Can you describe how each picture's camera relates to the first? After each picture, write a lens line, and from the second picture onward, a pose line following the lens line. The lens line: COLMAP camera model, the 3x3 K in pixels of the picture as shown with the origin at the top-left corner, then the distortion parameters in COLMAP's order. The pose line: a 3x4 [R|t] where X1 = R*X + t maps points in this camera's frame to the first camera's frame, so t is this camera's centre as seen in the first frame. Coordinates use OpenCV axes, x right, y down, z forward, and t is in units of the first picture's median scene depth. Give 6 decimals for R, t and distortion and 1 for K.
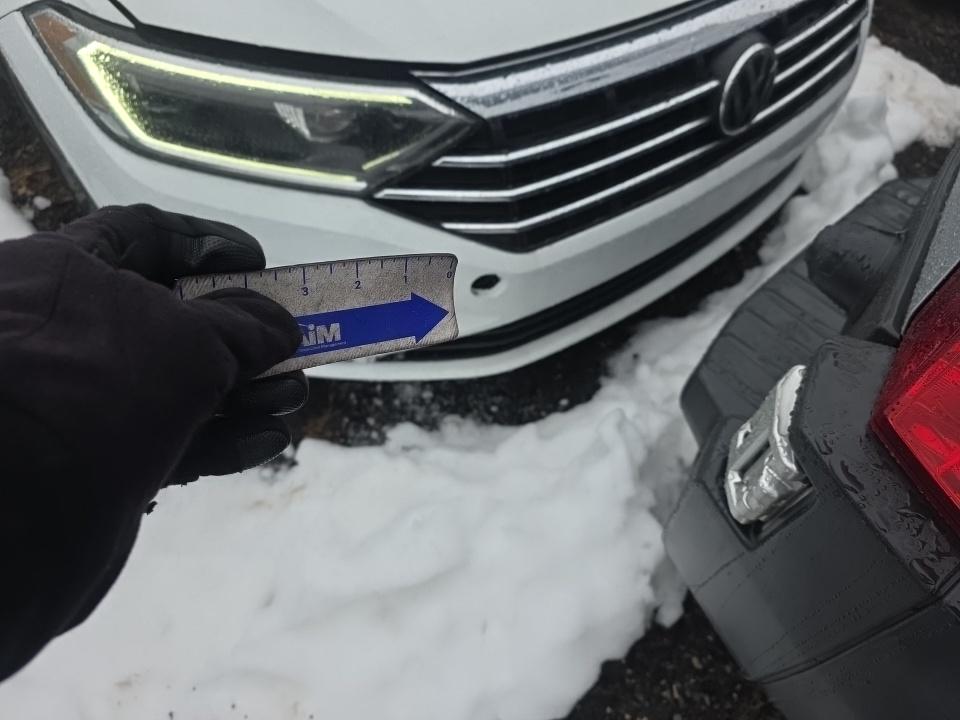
lens RADIAL K [[648.2, 0, 488.0], [0, 648.2, 363.0], [0, 0, 1]] dist [0.042484, -0.040058]
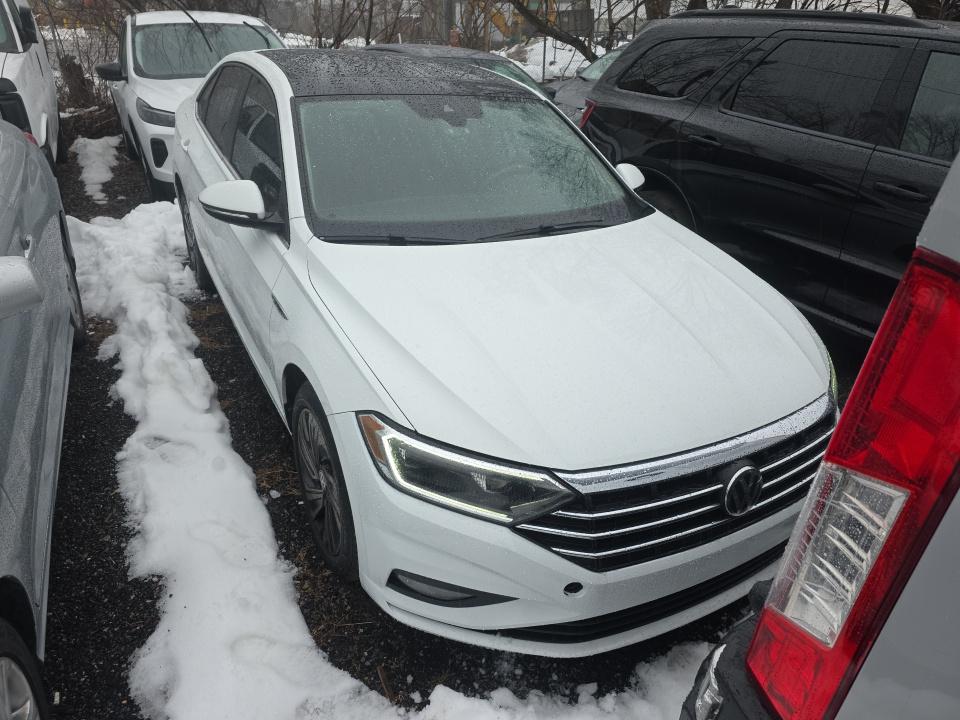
lens RADIAL K [[648.2, 0, 482.1], [0, 648.2, 357.0], [0, 0, 1]] dist [0.042484, -0.040058]
pose [[0.984731, 0.094512, -0.146195, -0.045983], [-0.151287, 0.880082, -0.450076, 0.137897], [0.086126, 0.465321, 0.880942, -0.730367]]
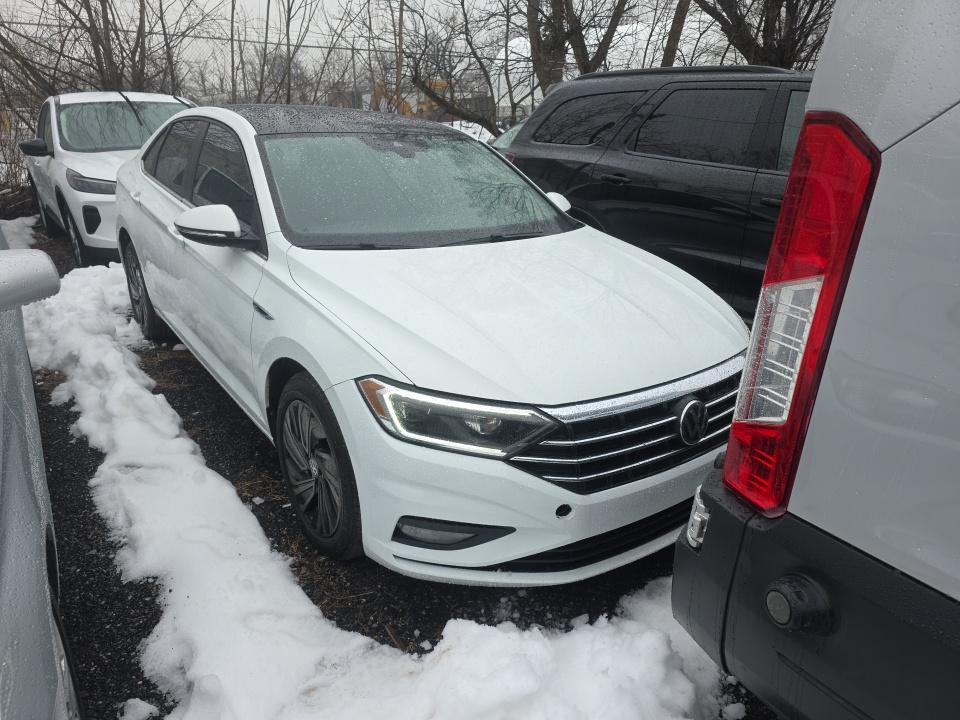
lens RADIAL K [[648.2, 0, 485.5], [0, 648.2, 356.6], [0, 0, 1]] dist [0.042484, -0.040058]
pose [[0.999533, 0.006174, -0.029932, -0.177902], [-0.021895, 0.827945, -0.560382, 0.568060], [0.021322, 0.560775, 0.827693, -0.788650]]
